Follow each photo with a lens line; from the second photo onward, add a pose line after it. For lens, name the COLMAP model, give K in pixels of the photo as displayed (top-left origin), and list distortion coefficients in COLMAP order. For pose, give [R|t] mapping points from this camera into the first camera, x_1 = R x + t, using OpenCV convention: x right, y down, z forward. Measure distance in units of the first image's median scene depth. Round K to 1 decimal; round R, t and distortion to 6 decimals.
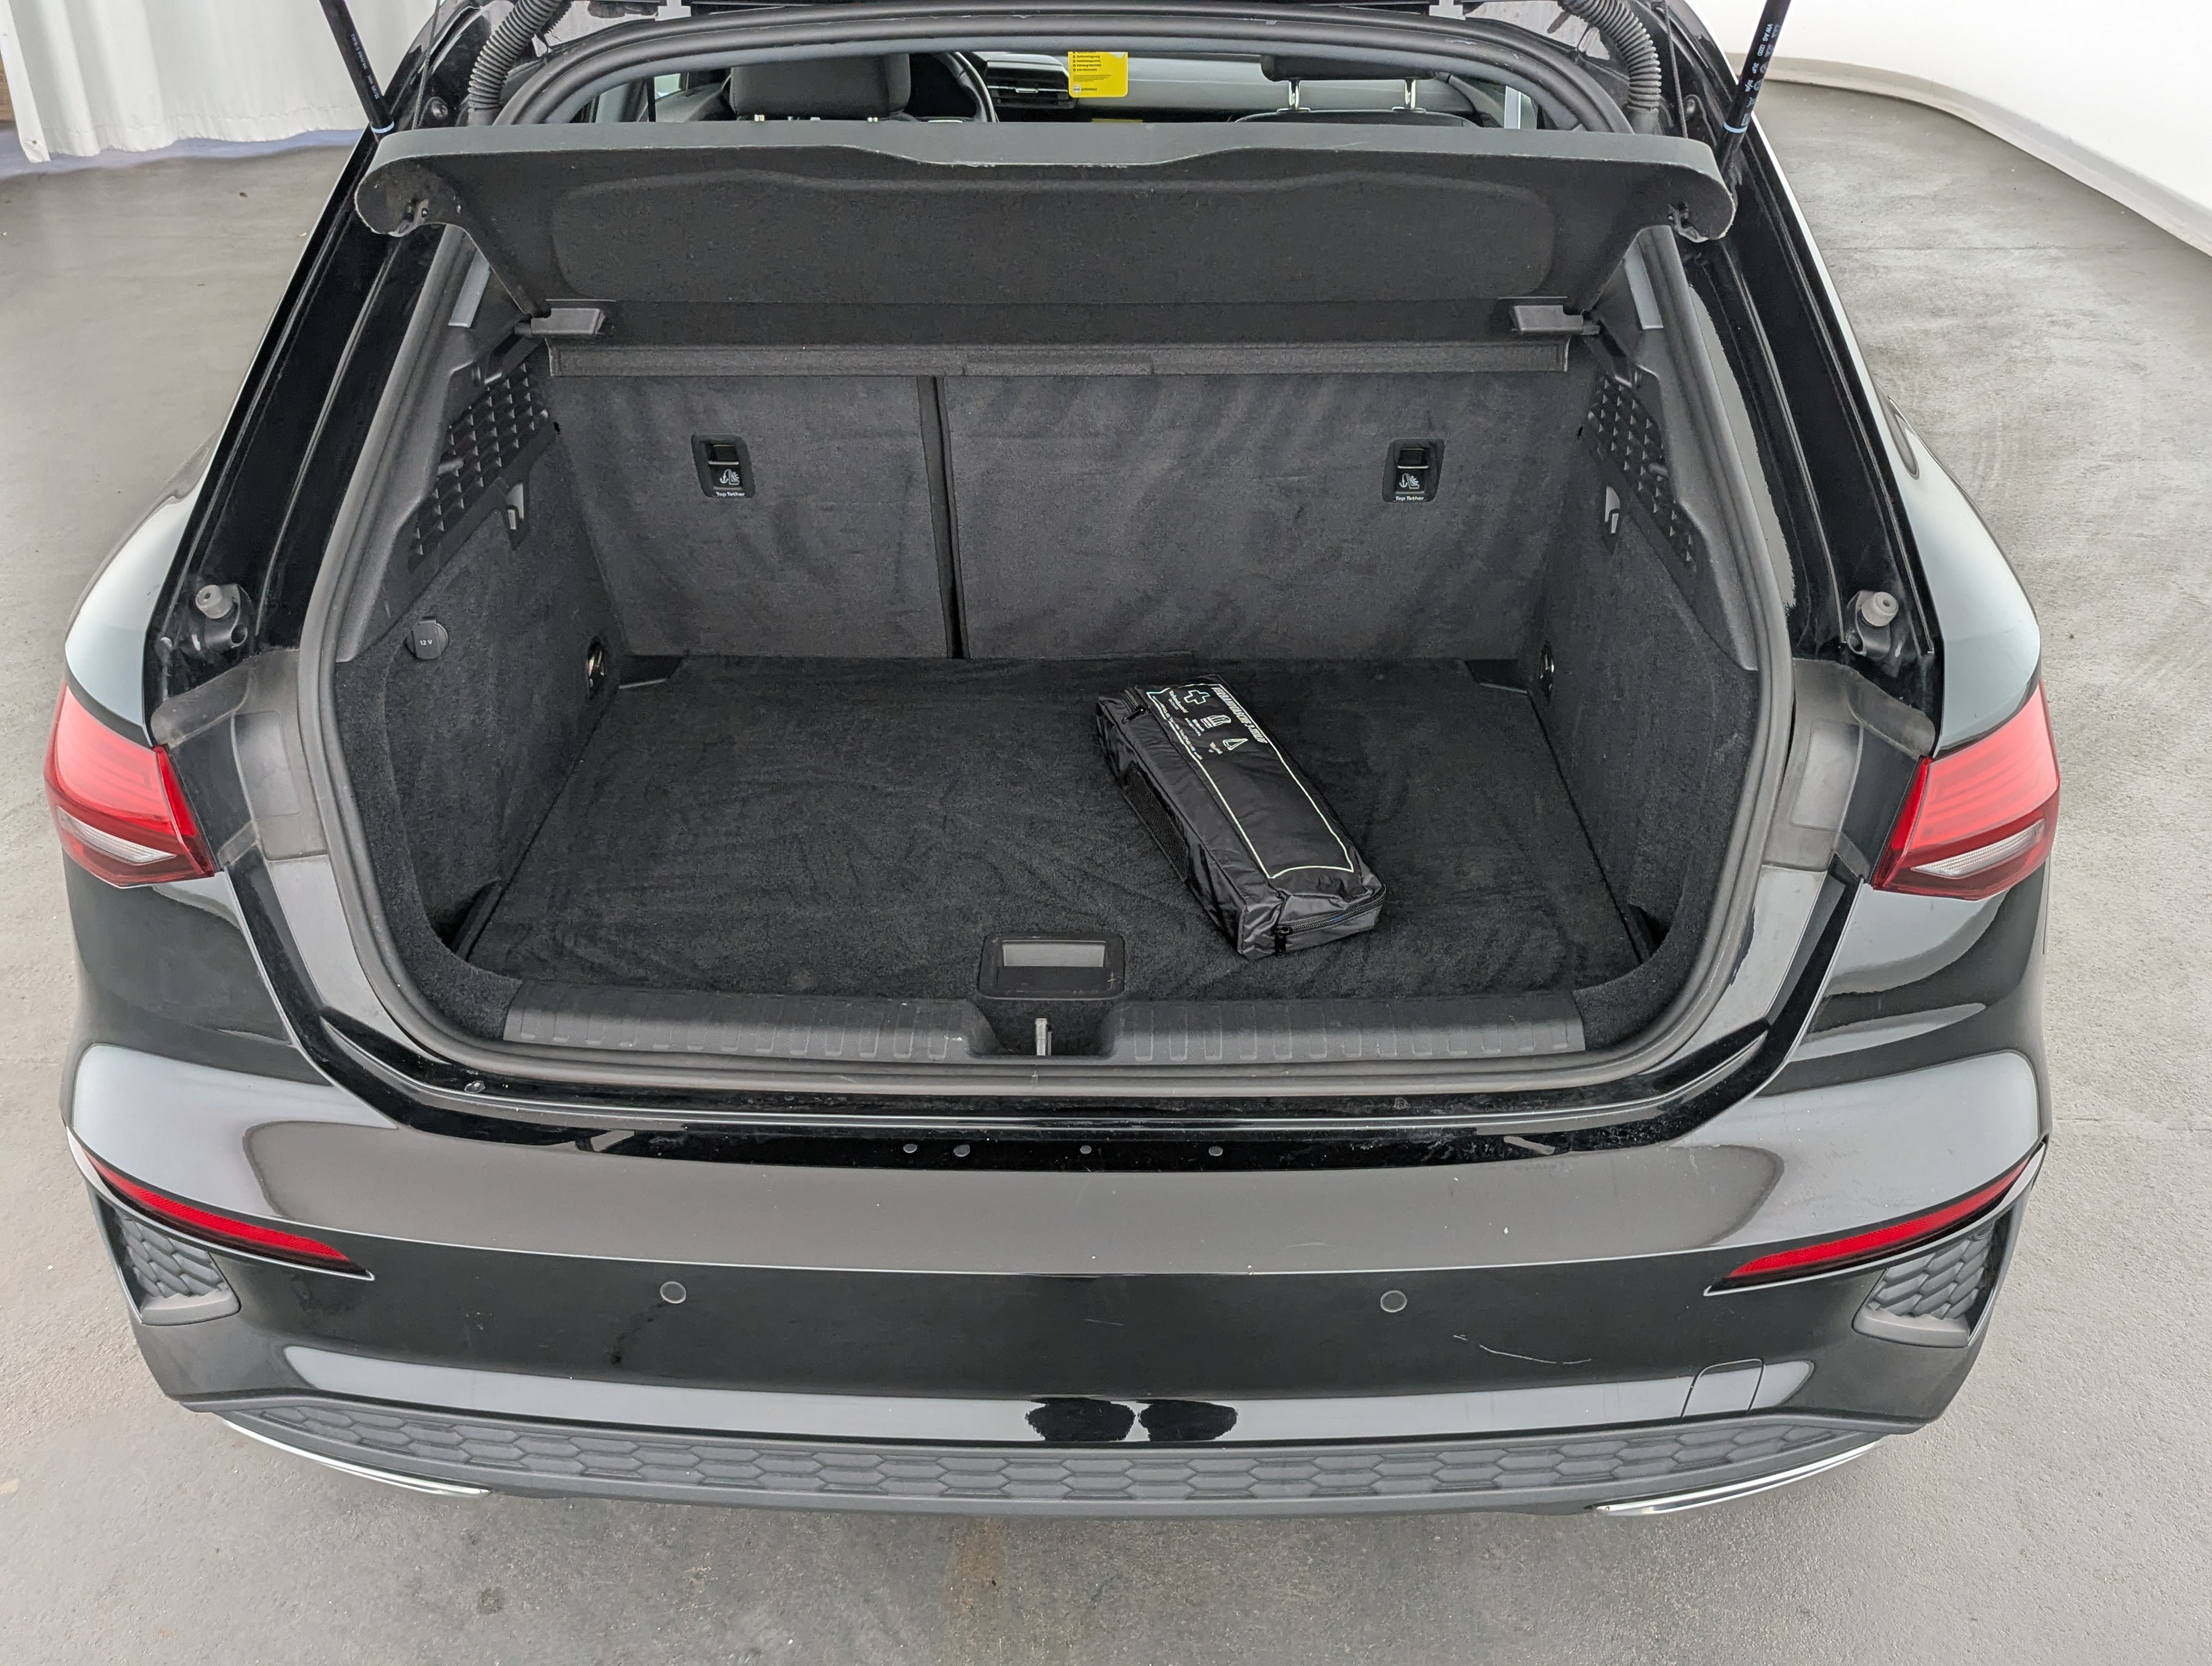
lens RADIAL K [[2044.4, 0, 1040.2], [0, 2044.4, 819.1], [0, 0, 1]] dist [0.017467, 0.005796]
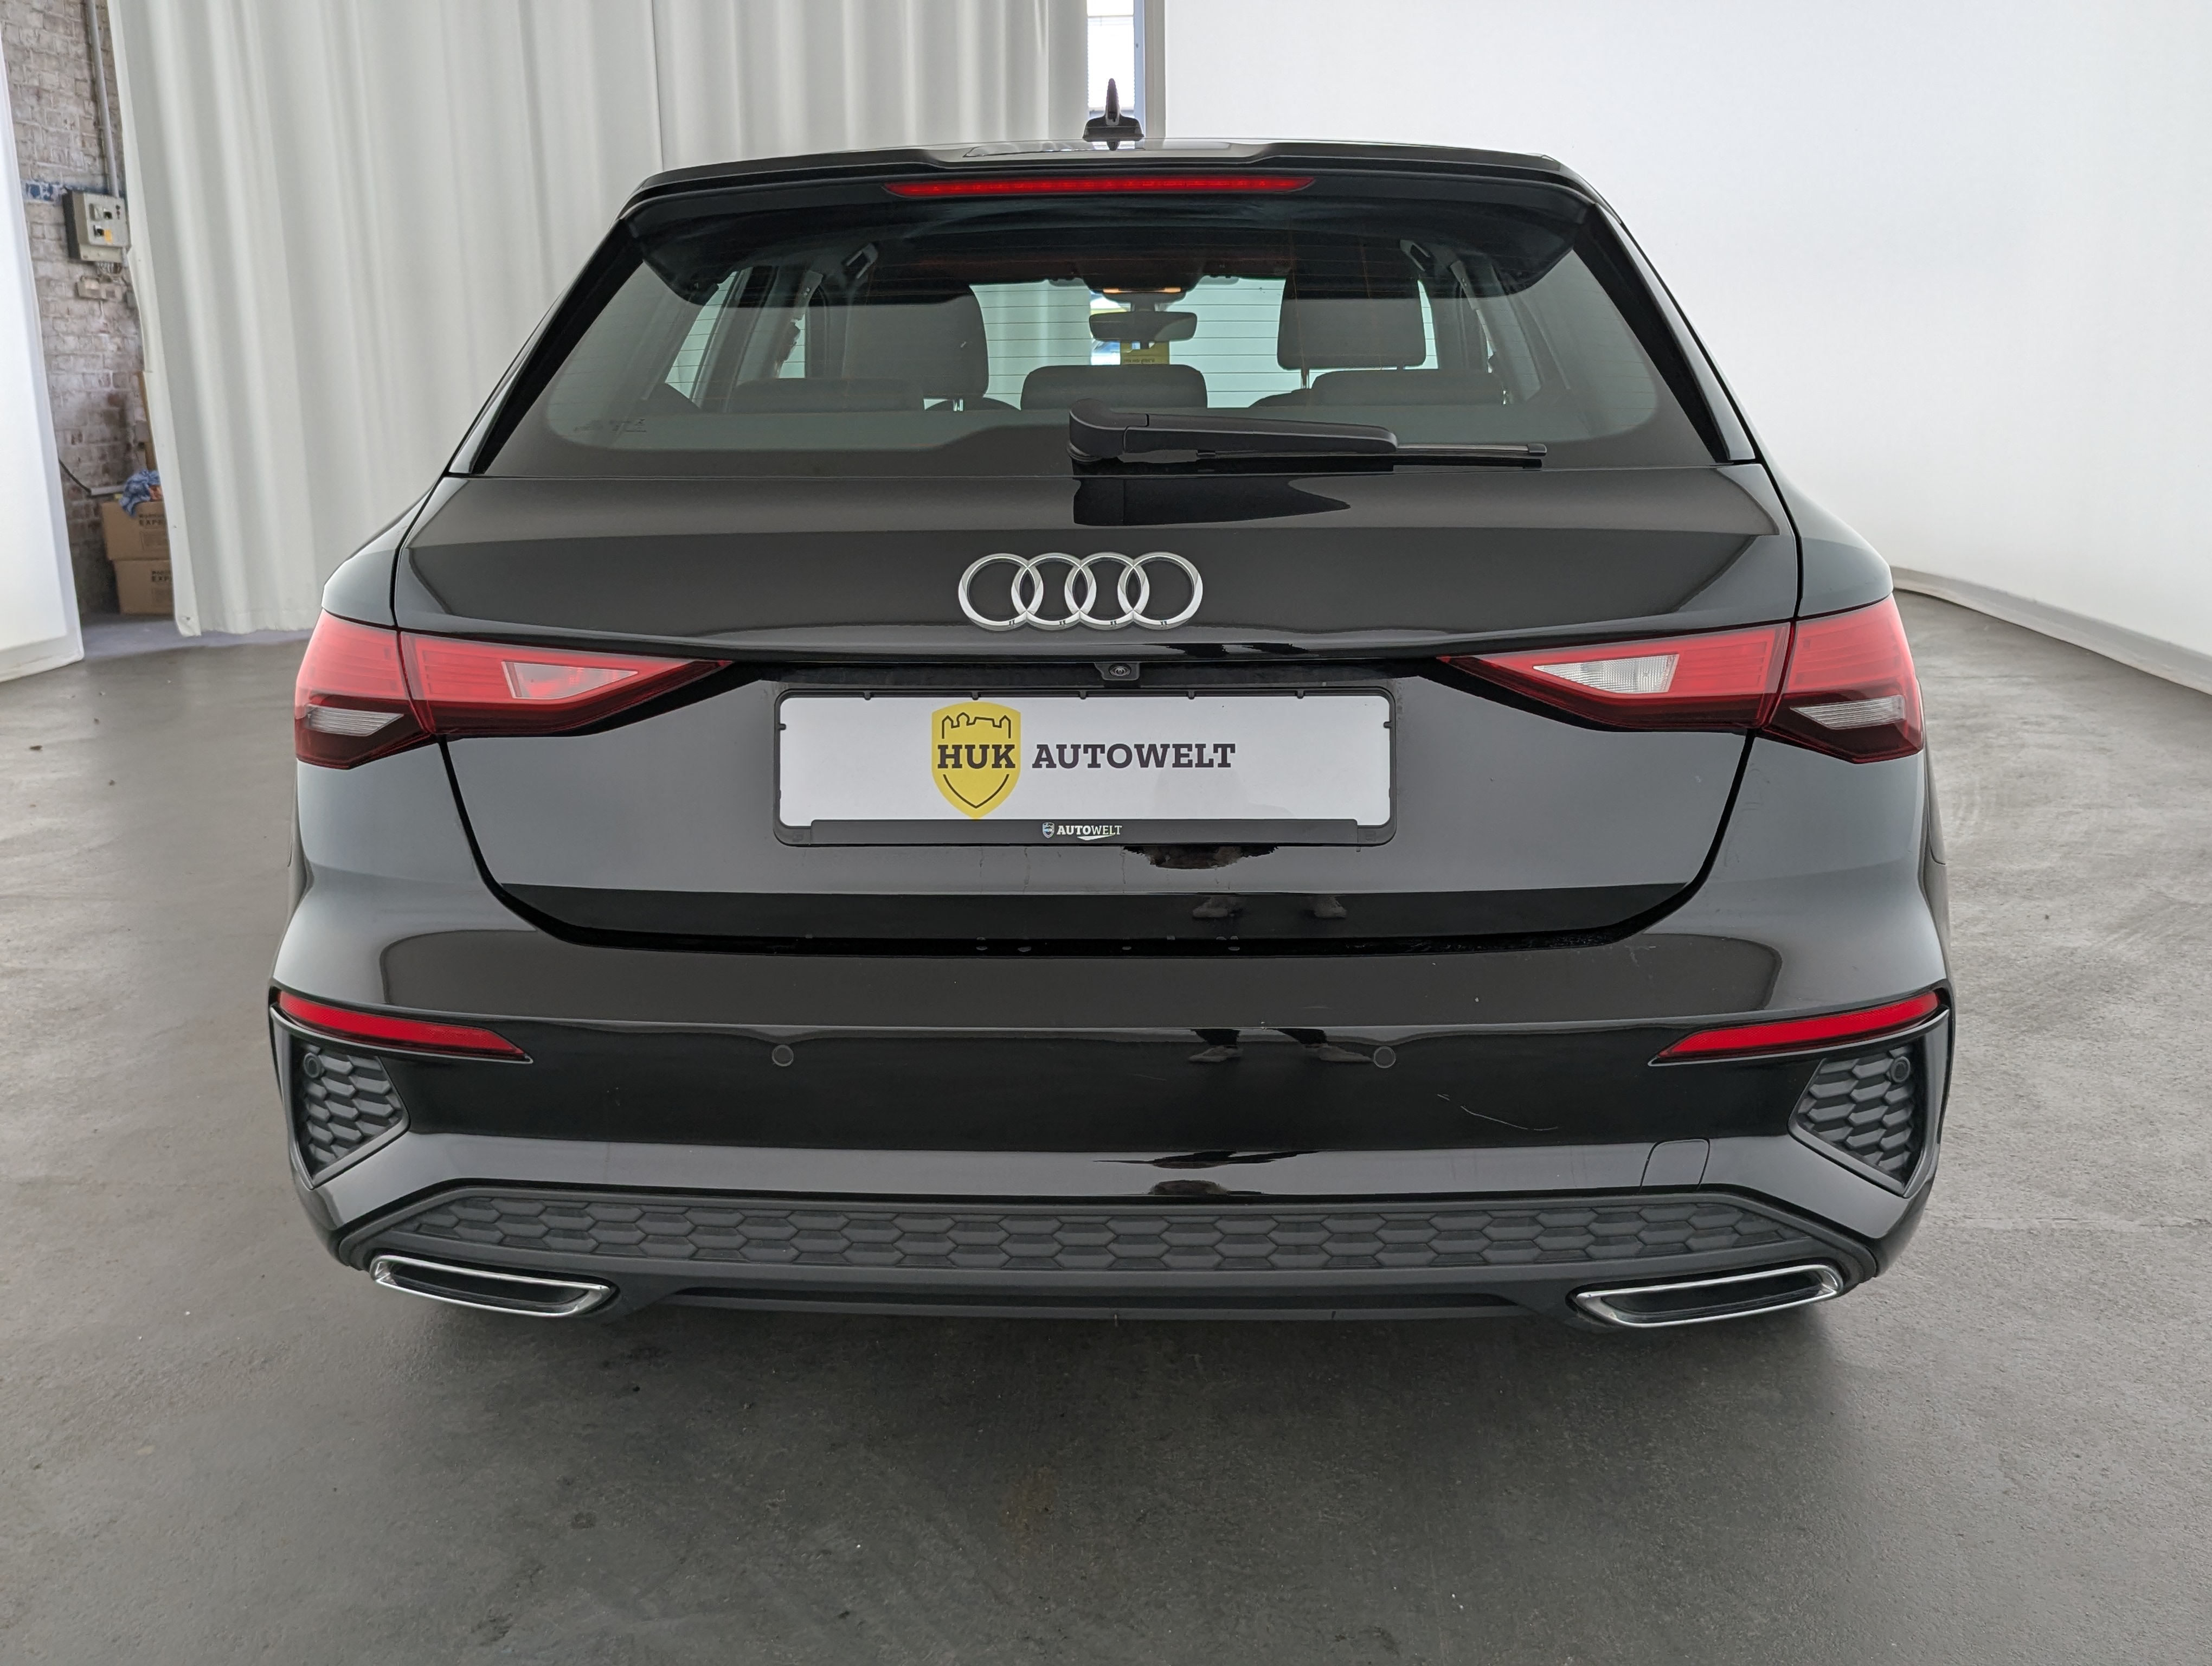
lens RADIAL K [[2044.4, 0, 1040.2], [0, 2044.4, 819.1], [0, 0, 1]] dist [0.017467, 0.005796]
pose [[0.999637, 0.001098, -0.026931, 0.002446], [-0.008245, 0.963728, -0.266760, 0.259922], [0.025661, 0.266885, 0.963387, -0.116860]]
